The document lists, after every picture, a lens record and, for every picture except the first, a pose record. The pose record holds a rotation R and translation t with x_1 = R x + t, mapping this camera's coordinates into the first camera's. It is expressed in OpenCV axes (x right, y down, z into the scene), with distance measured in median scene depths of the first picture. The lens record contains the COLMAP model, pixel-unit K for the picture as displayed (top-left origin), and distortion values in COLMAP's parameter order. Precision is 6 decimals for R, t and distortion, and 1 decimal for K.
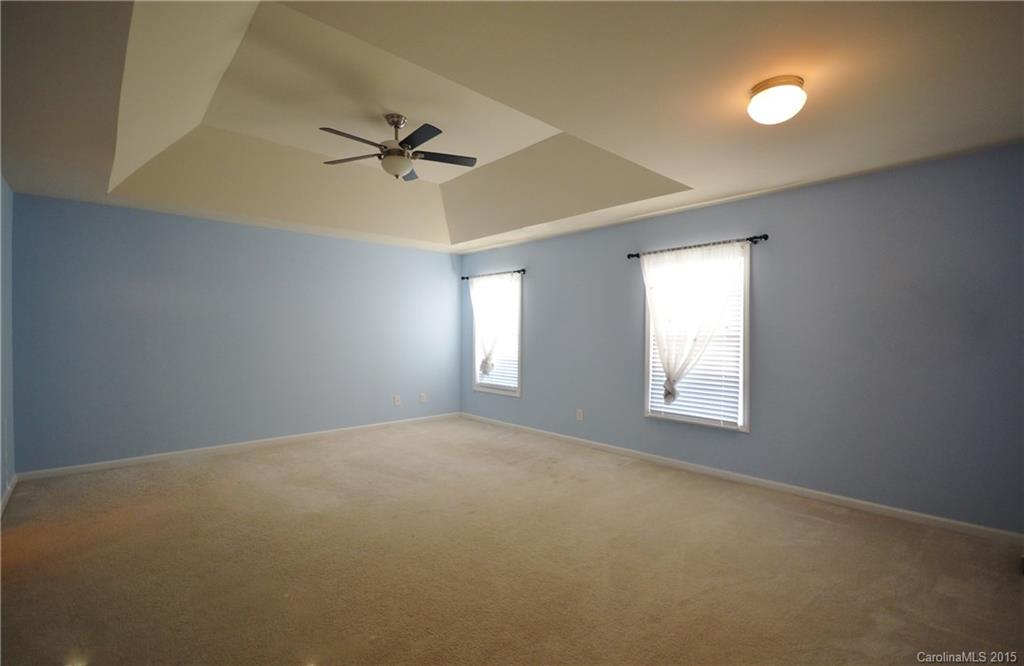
lens RADIAL K [[457.7, 0, 512.0], [0, 457.7, 333.0], [0, 0, 1]] dist [0.000577, -0.000027]
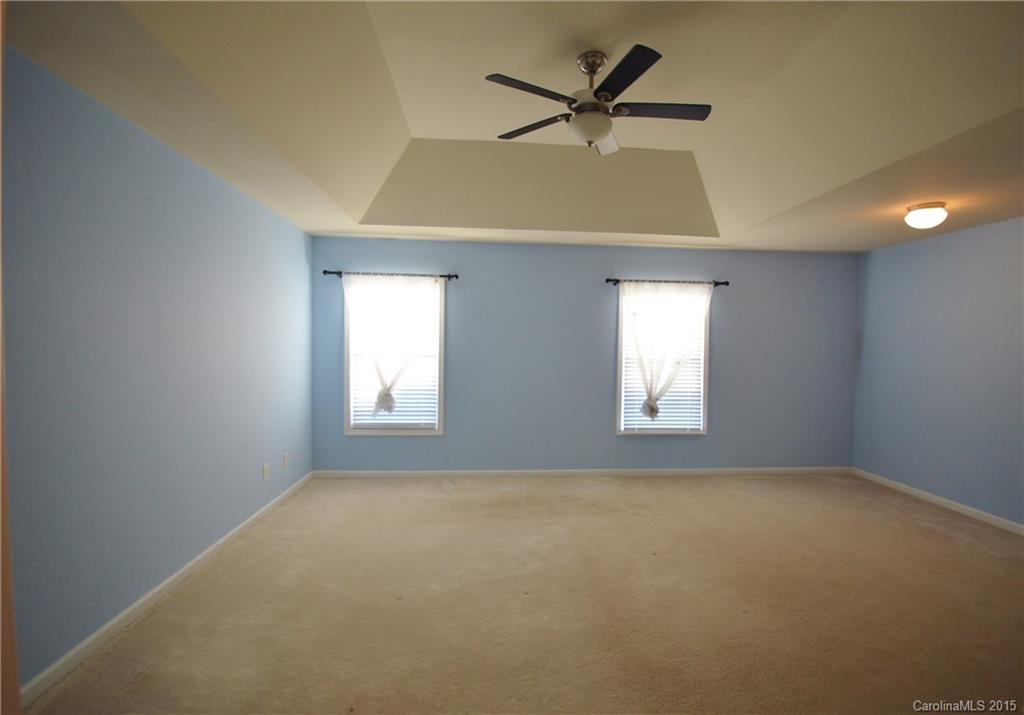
lens RADIAL K [[391.5, 0, 512.0], [0, 391.5, 357.5], [0, 0, 1]] dist [-0.001516, -0.000067]
pose [[0.633658, -0.007183, 0.773580, -0.596147], [-0.006545, 0.999871, 0.014645, -0.008916], [-0.773585, -0.014343, 0.633530, 0.653696]]
